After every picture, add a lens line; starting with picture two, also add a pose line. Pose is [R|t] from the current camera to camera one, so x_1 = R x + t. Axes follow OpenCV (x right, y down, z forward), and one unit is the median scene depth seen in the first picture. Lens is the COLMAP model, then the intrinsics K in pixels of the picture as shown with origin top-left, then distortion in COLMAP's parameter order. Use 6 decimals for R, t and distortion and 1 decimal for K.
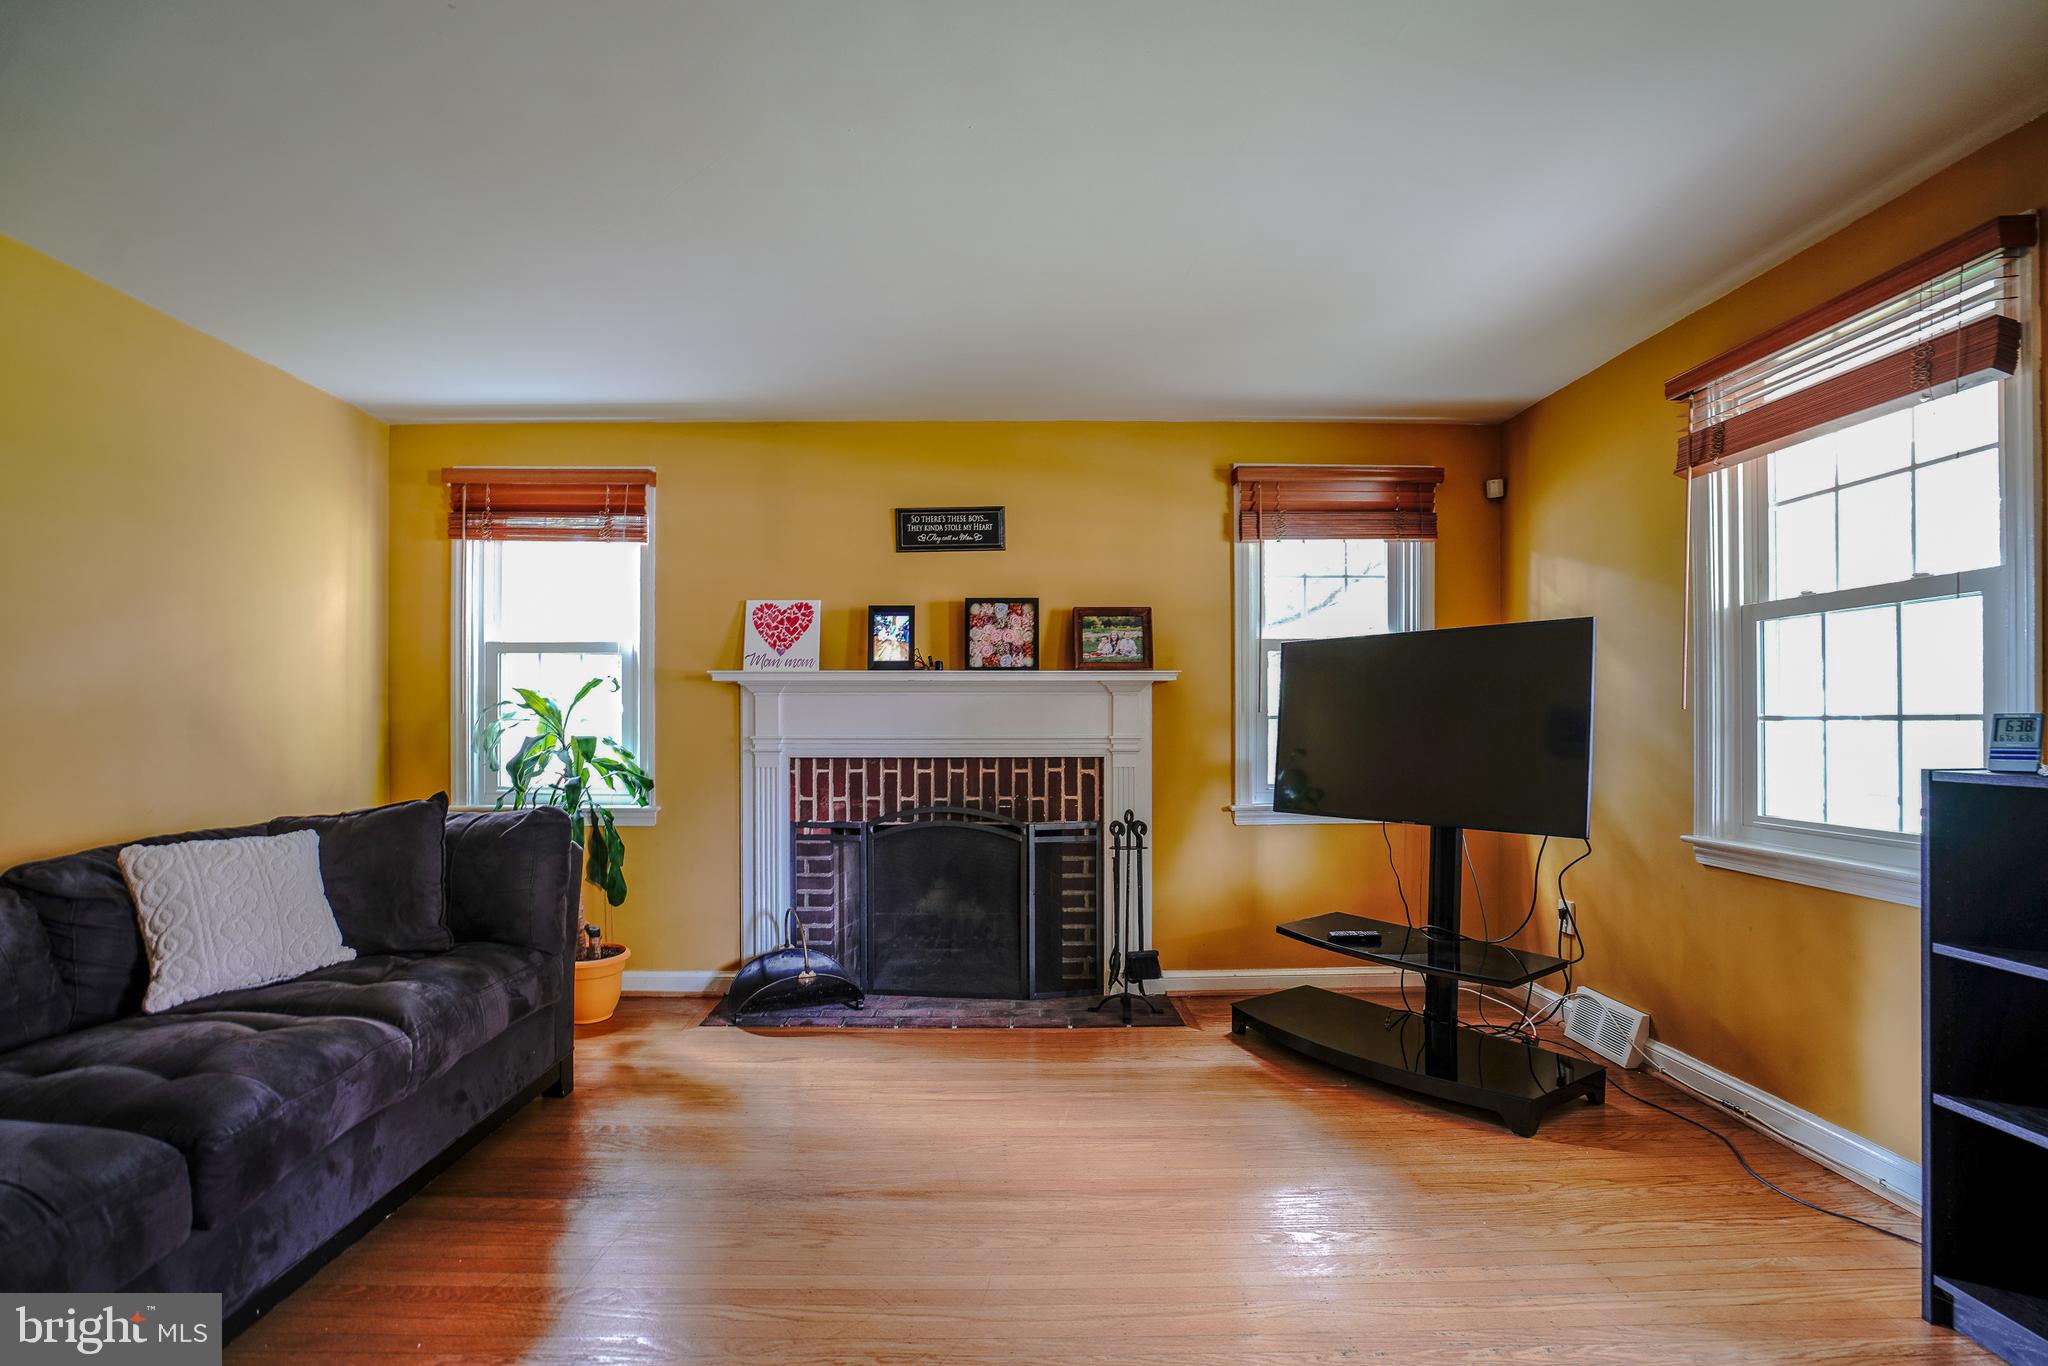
lens RADIAL K [[957.8, 0, 988.2], [0, 957.8, 722.5], [0, 0, 1]] dist [-0.070176, 0.029119]
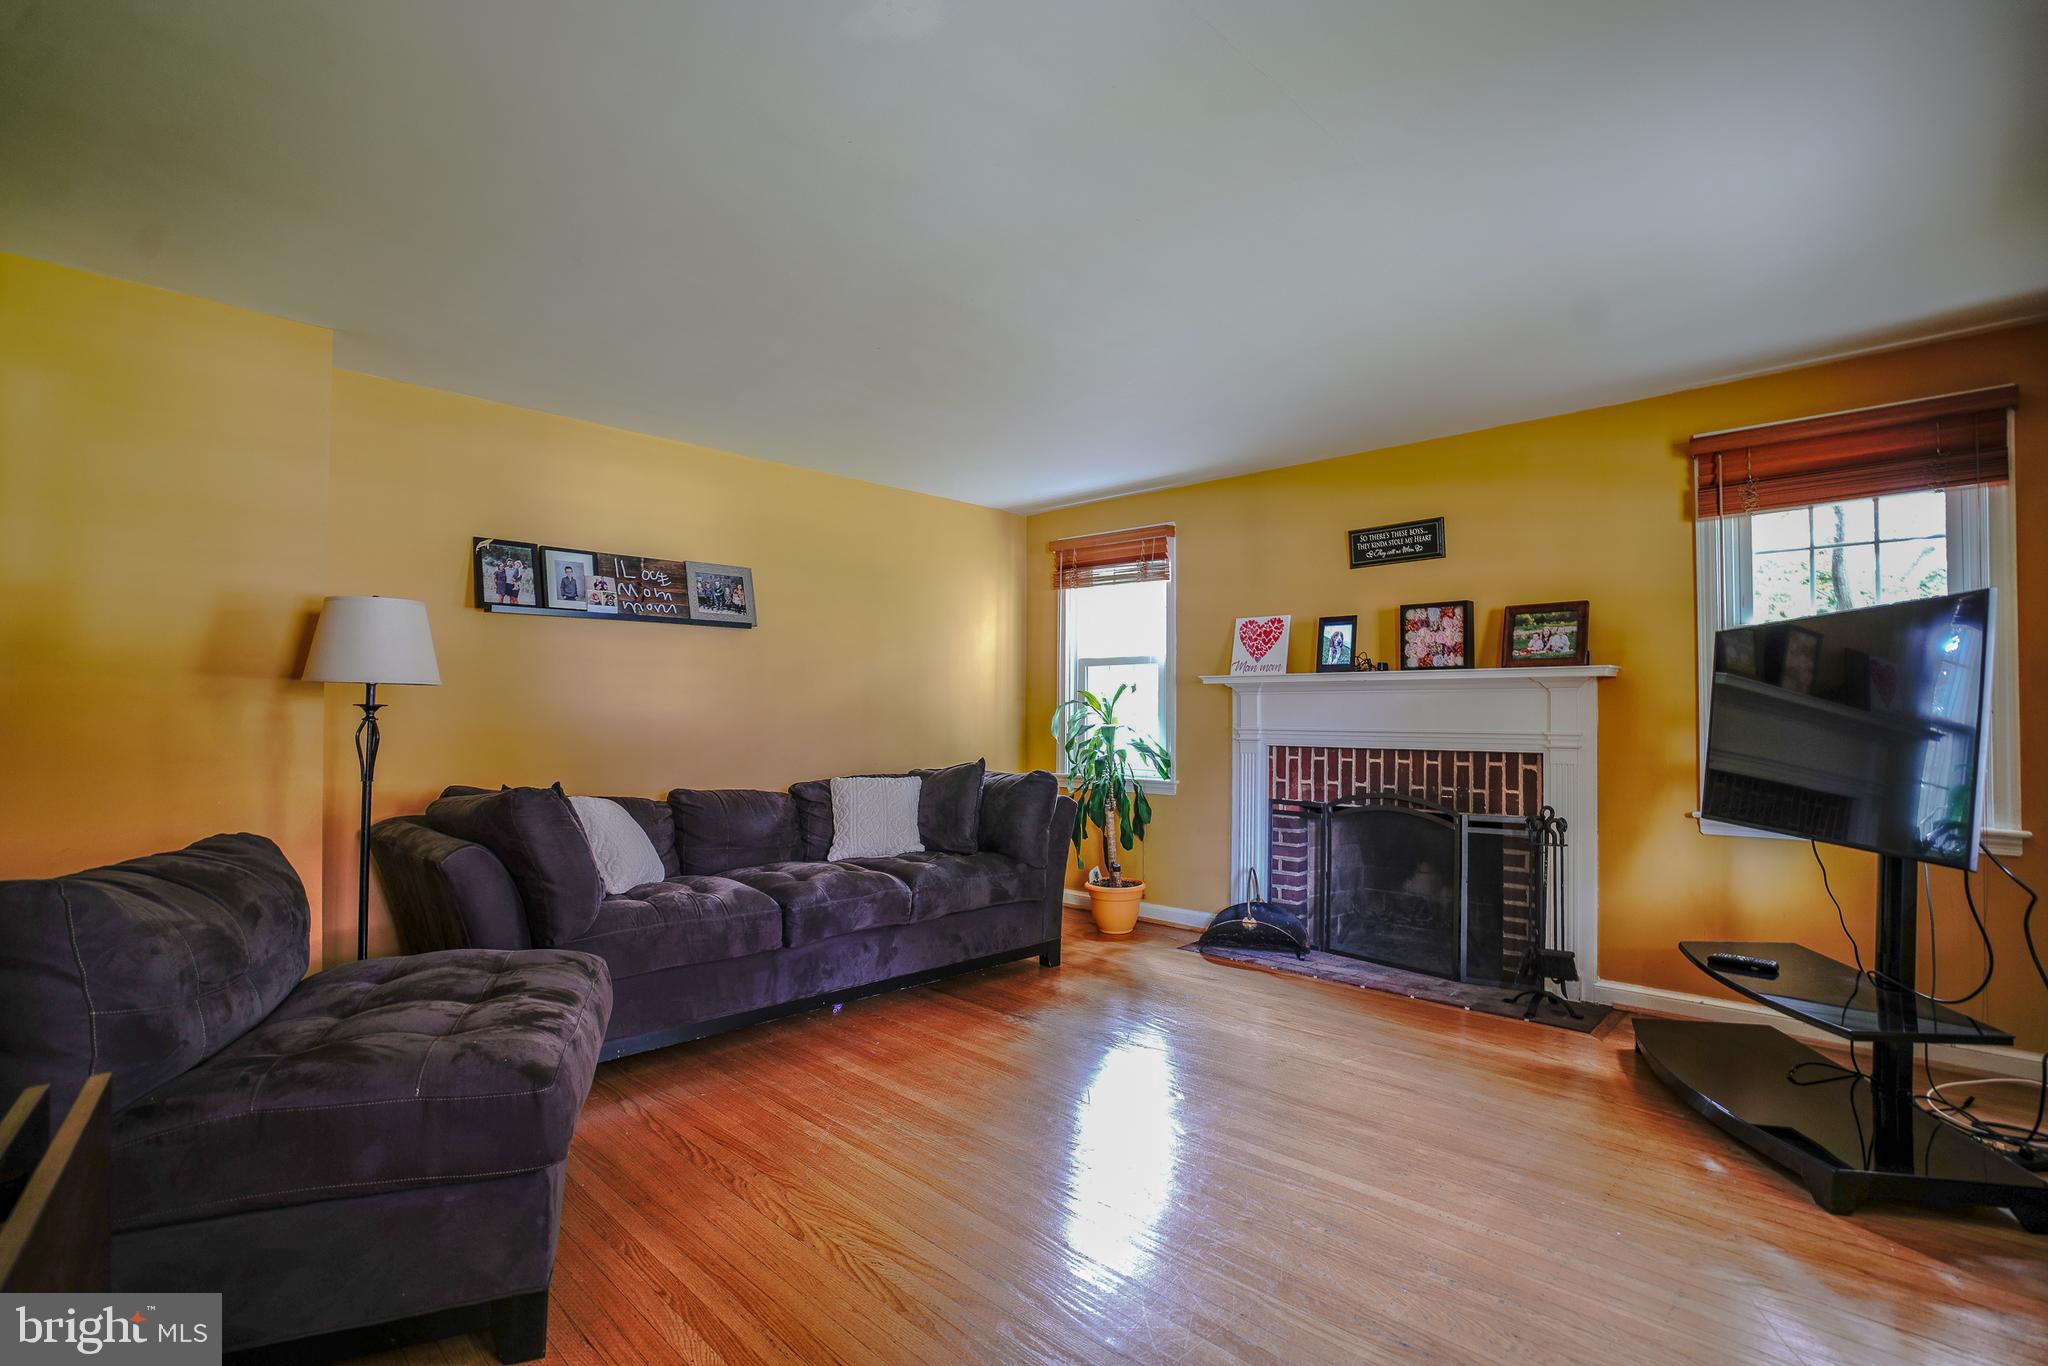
lens RADIAL K [[949.4, 0, 1015.4], [0, 949.4, 678.1], [0, 0, 1]] dist [-0.067065, 0.027655]
pose [[0.704796, -0.020974, -0.709100, 0.430658], [-0.007074, 0.999305, -0.036588, -0.002768], [0.709375, 0.030803, 0.704158, -0.080755]]
